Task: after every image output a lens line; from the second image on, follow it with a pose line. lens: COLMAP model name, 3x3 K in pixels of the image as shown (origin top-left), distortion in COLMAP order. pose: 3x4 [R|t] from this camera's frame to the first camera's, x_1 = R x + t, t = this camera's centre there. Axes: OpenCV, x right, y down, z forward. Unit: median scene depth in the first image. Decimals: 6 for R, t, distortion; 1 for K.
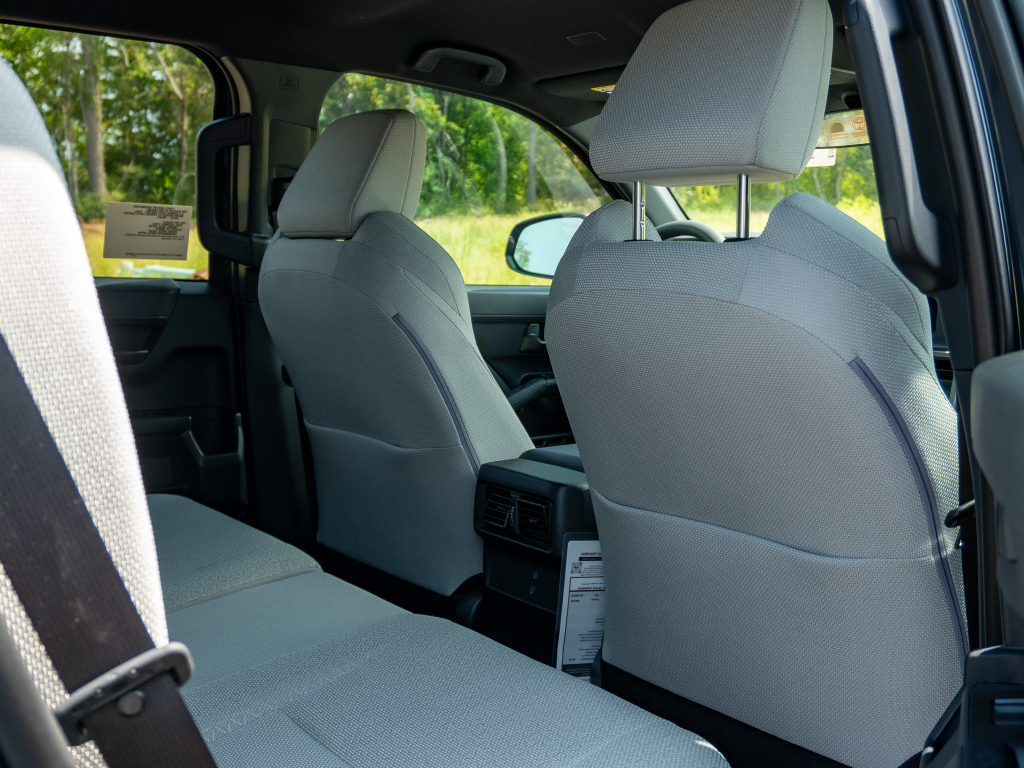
lens RADIAL K [[1144.8, 0, 512.0], [0, 1144.8, 384.0], [0, 0, 1]] dist [-0.016484, -0.012018]
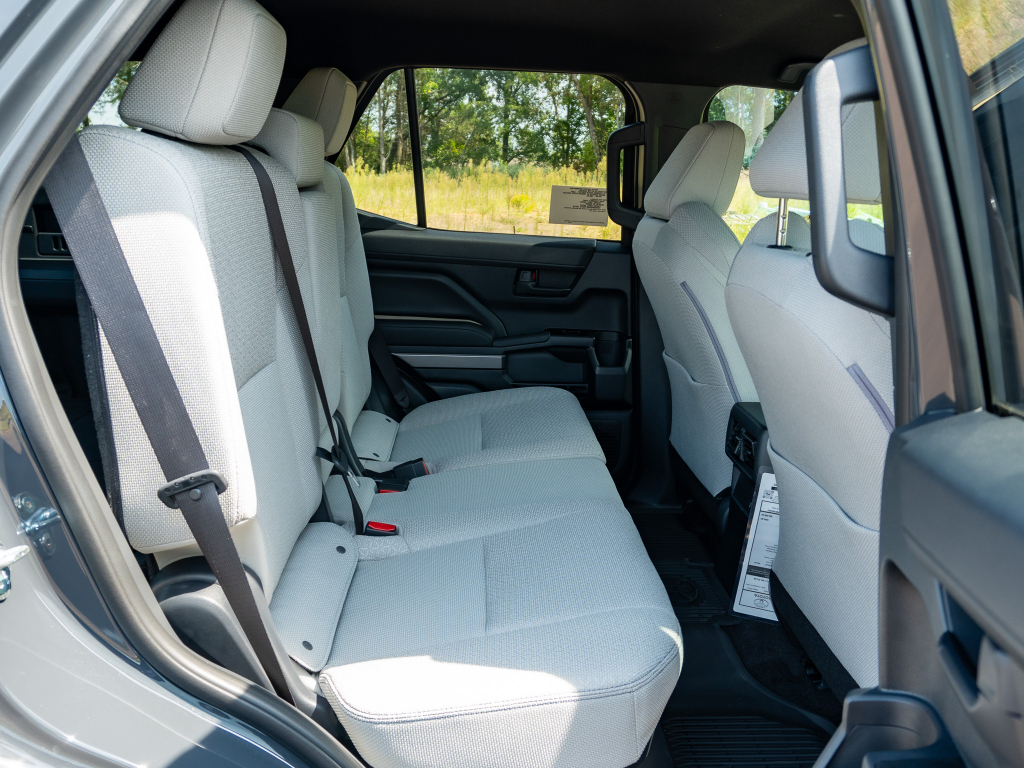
lens RADIAL K [[917.9, 0, 512.0], [0, 917.9, 384.0], [0, 0, 1]] dist [-0.018306, -0.001913]
pose [[0.810233, 0.144579, -0.567995, 0.355666], [-0.089432, 0.988247, 0.123978, -0.057184], [0.579244, -0.049654, 0.813640, 0.007379]]
